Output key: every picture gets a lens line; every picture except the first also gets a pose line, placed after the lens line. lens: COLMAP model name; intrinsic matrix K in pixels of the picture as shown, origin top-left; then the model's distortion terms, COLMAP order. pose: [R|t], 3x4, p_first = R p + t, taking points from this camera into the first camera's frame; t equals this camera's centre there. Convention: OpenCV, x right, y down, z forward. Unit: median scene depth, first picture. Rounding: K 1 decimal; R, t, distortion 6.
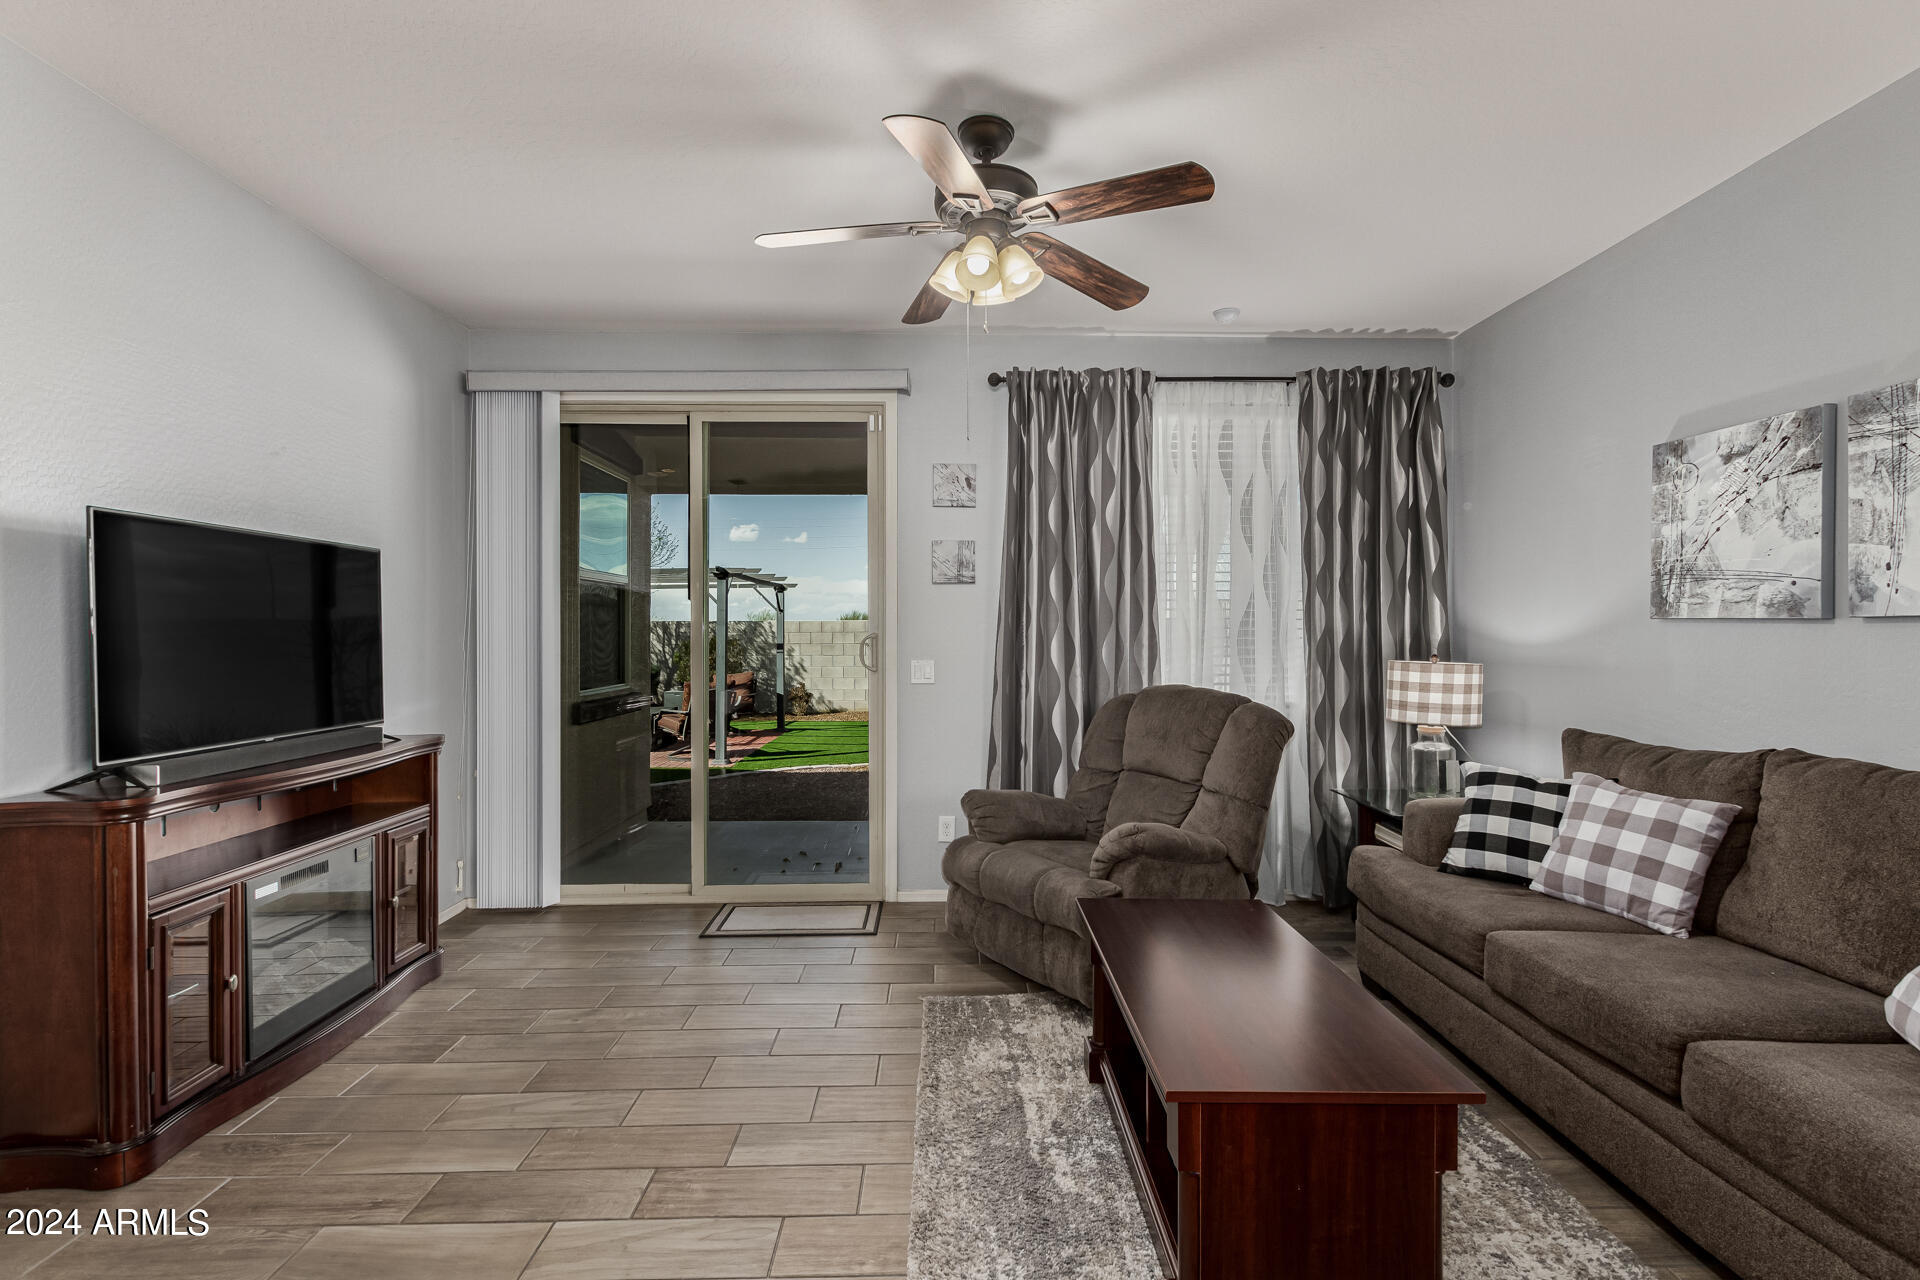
lens RADIAL K [[875.7, 0, 962.6], [0, 875.7, 632.0], [0, 0, 1]] dist [0.003082, 0.000460]
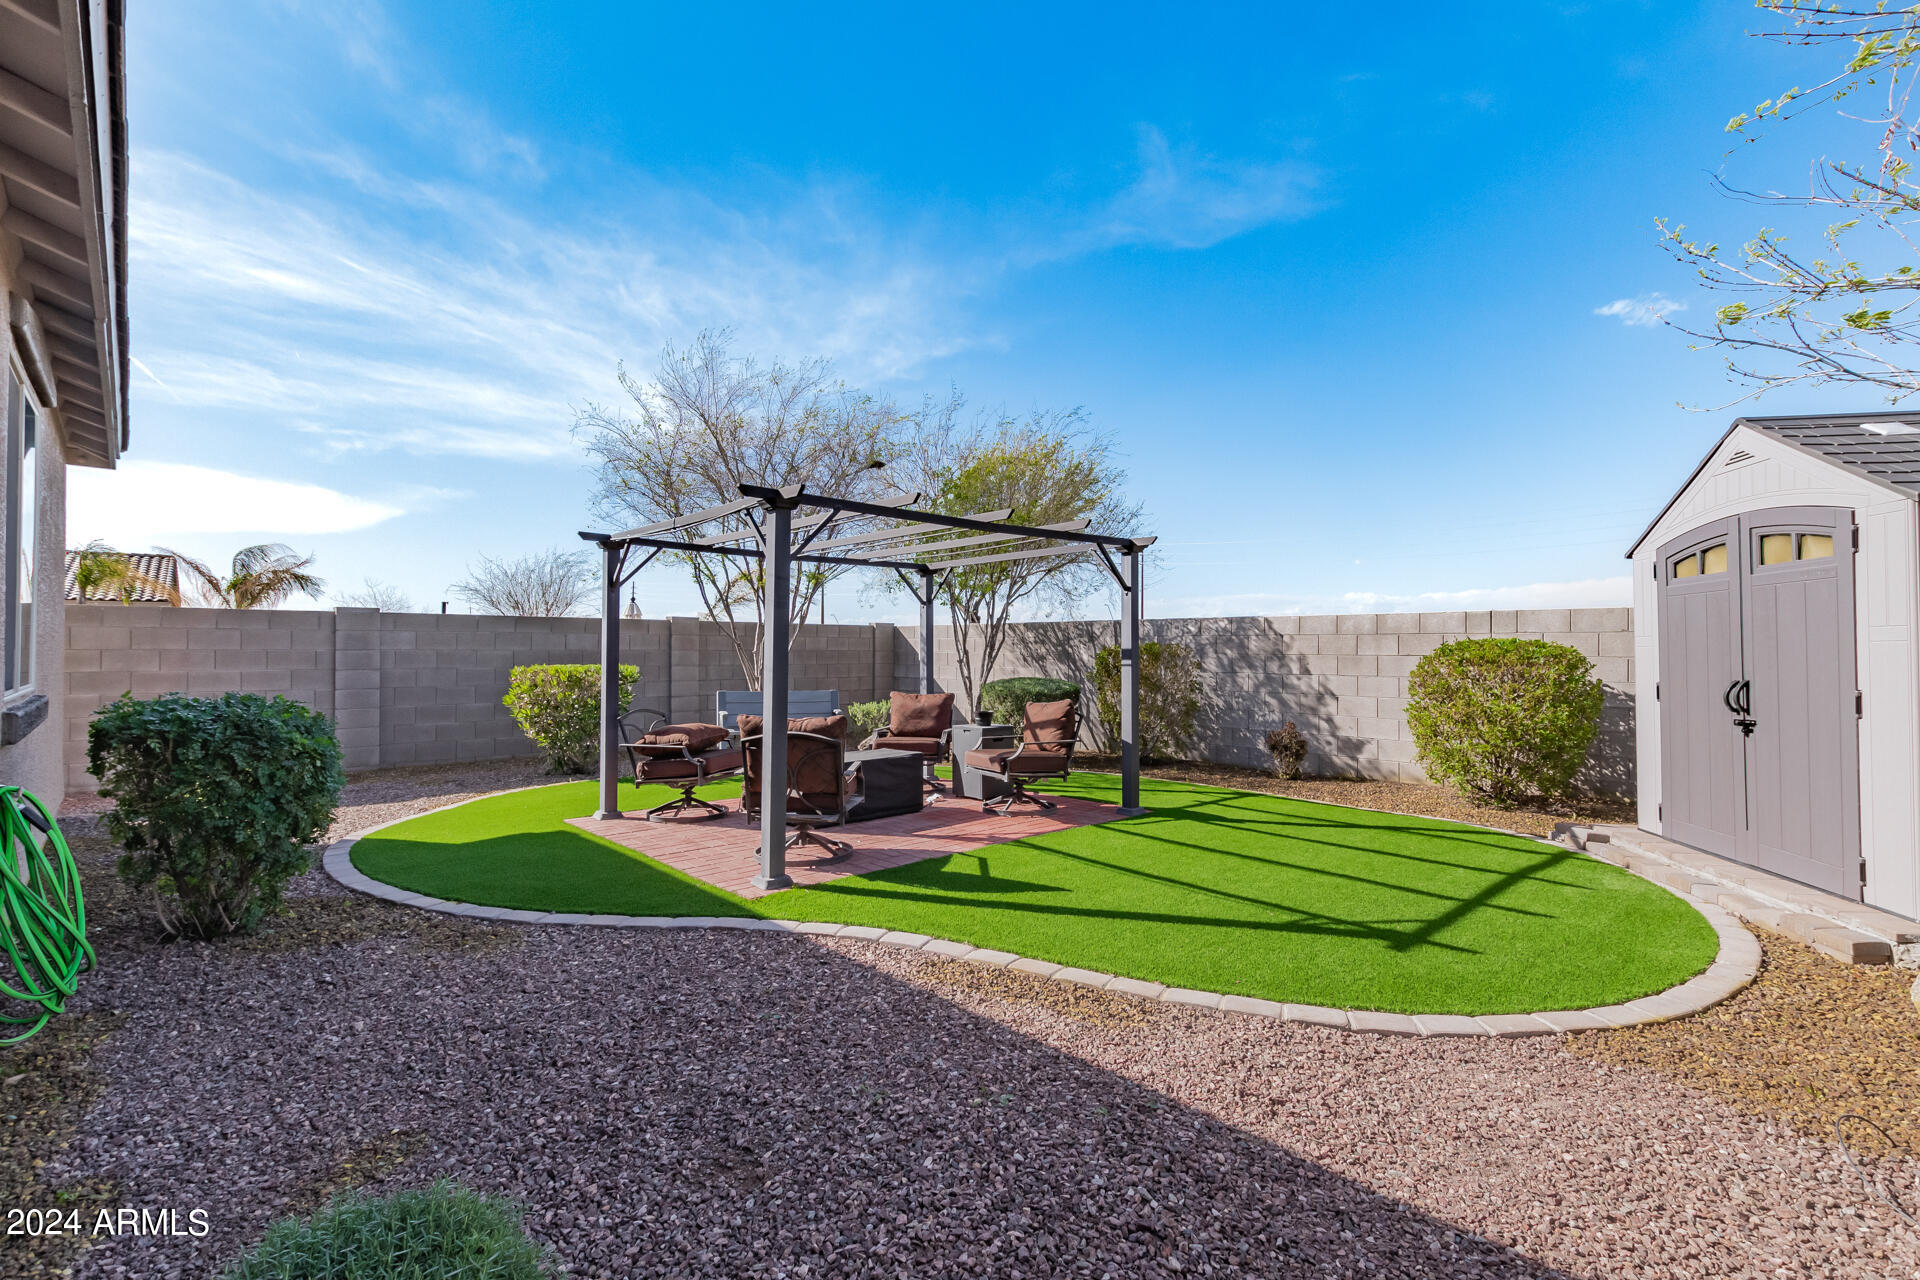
lens RADIAL K [[875.7, 0, 961.5], [0, 875.7, 642.5], [0, 0, 1]] dist [0.003151, 0.000229]
pose [[0.665799, -0.003874, -0.746121, 0.563358], [-0.002452, 0.999970, -0.007380, 0.056516], [0.746127, 0.006743, 0.665769, 2.579938]]
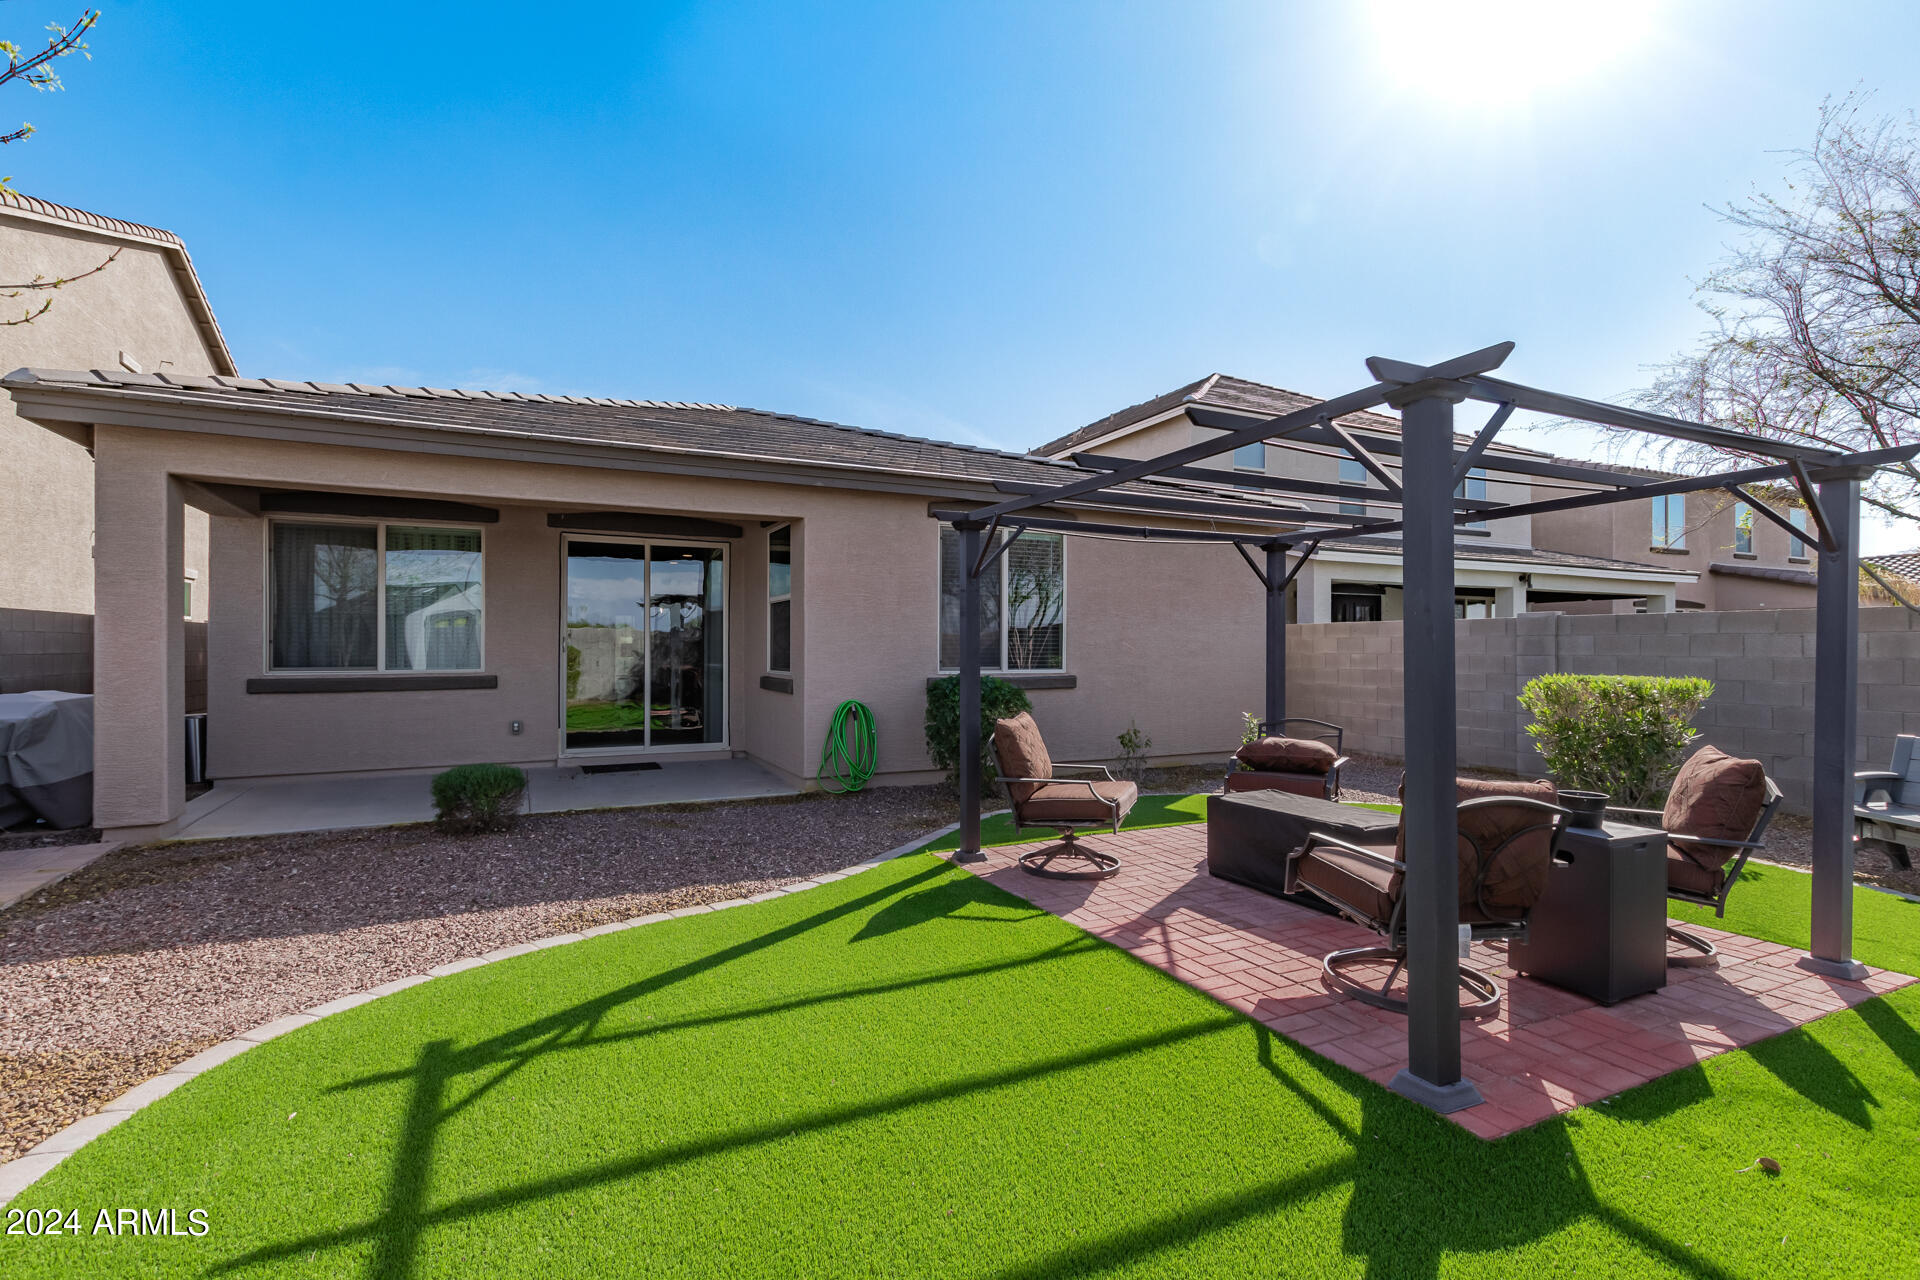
lens RADIAL K [[862.0, 0, 962.8], [0, 862.0, 646.2], [0, 0, 1]] dist [0.001353, 0.000234]
pose [[-0.904730, -0.006410, -0.425937, -0.116912], [-0.005727, 0.999979, -0.002882, 0.052393], [0.425947, -0.000168, -0.904748, 5.135017]]
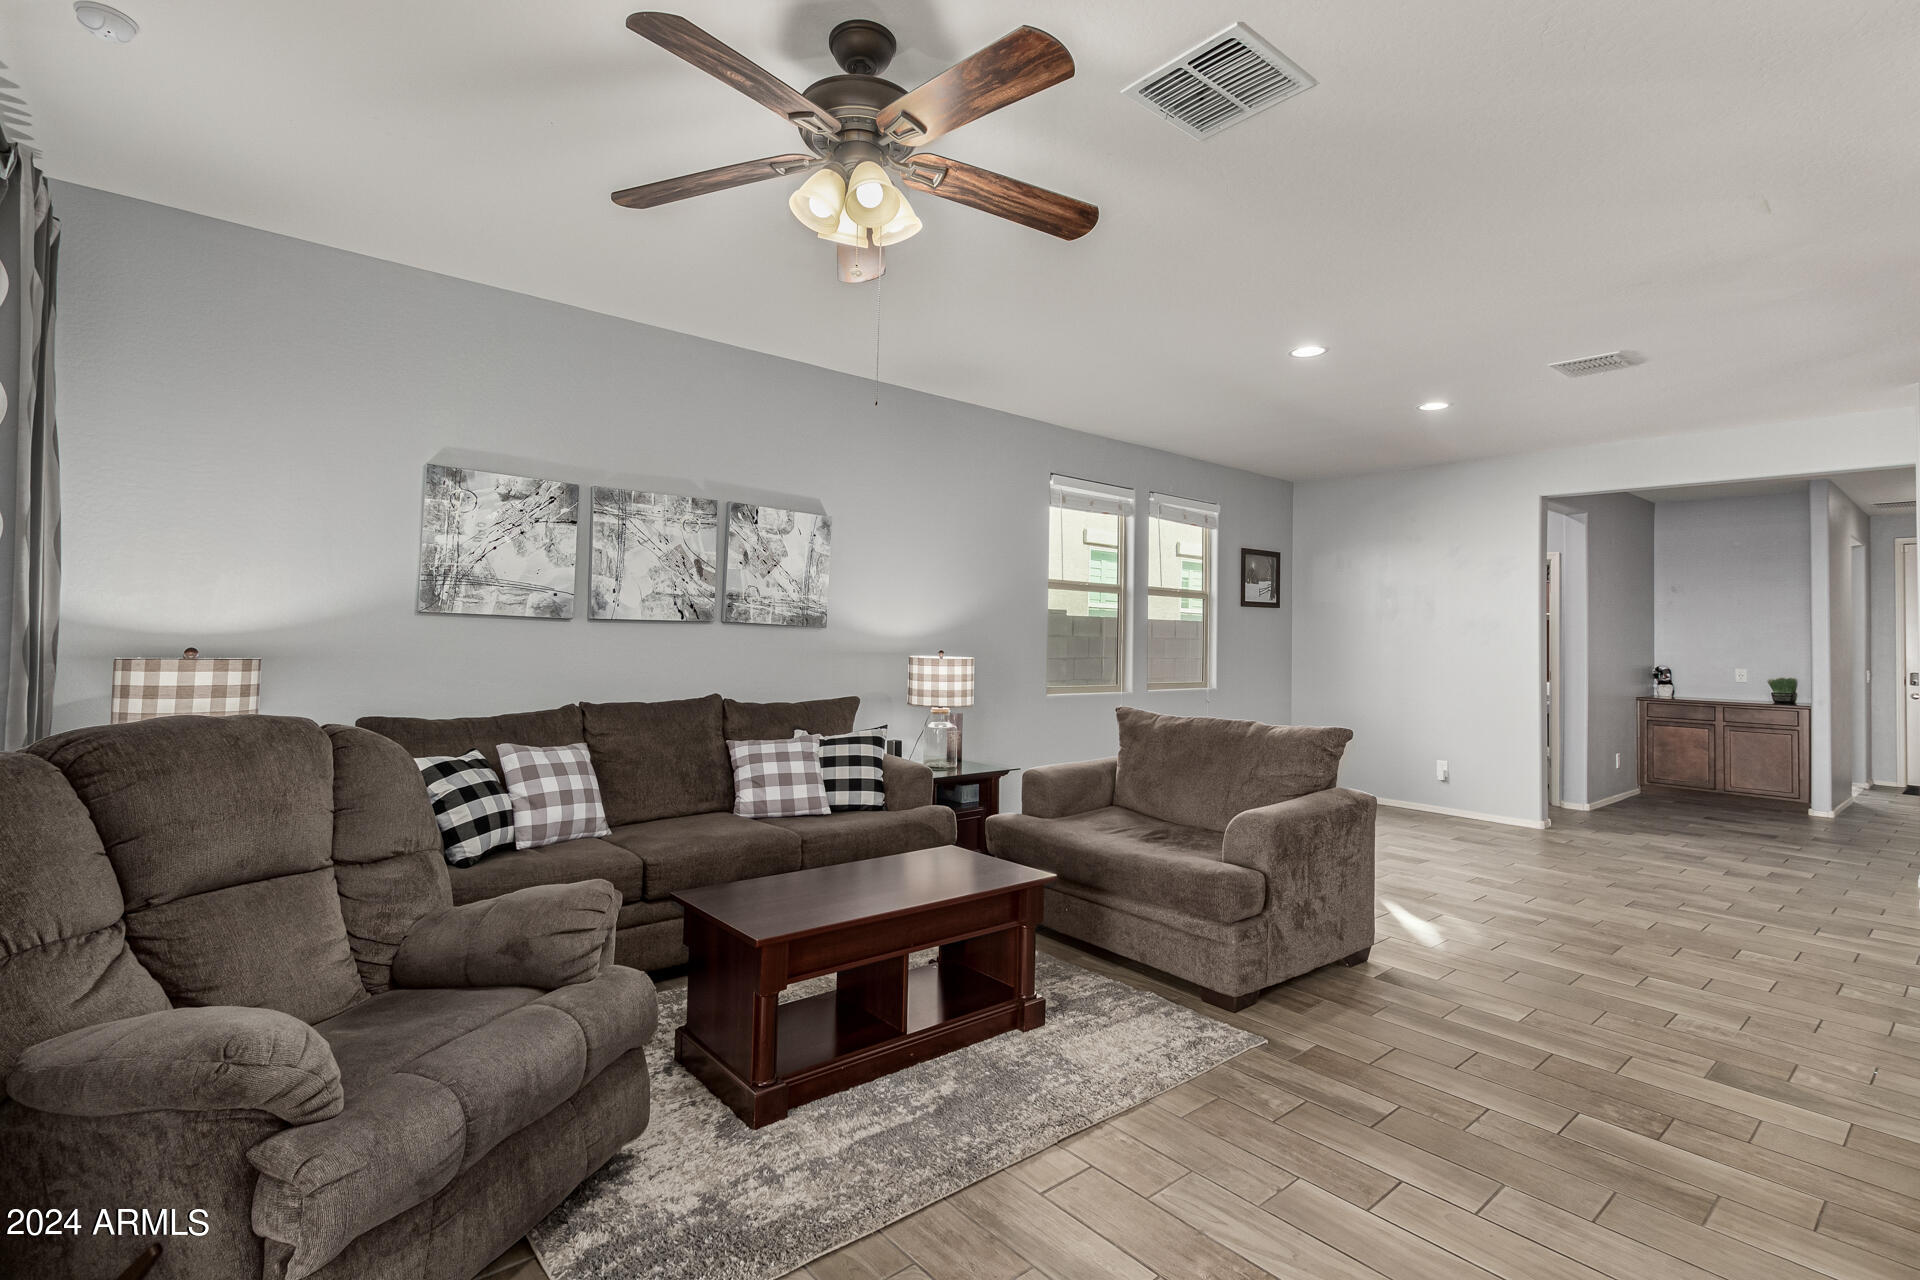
lens RADIAL K [[902.1, 0, 944.9], [0, 902.1, 607.3], [0, 0, 1]] dist [0.000780, 0.000325]
pose [[-0.624212, 0.011198, 0.781174, -0.625743], [-0.022938, 0.999204, -0.032652, 0.001574], [-0.780918, -0.038300, -0.623458, 1.307346]]
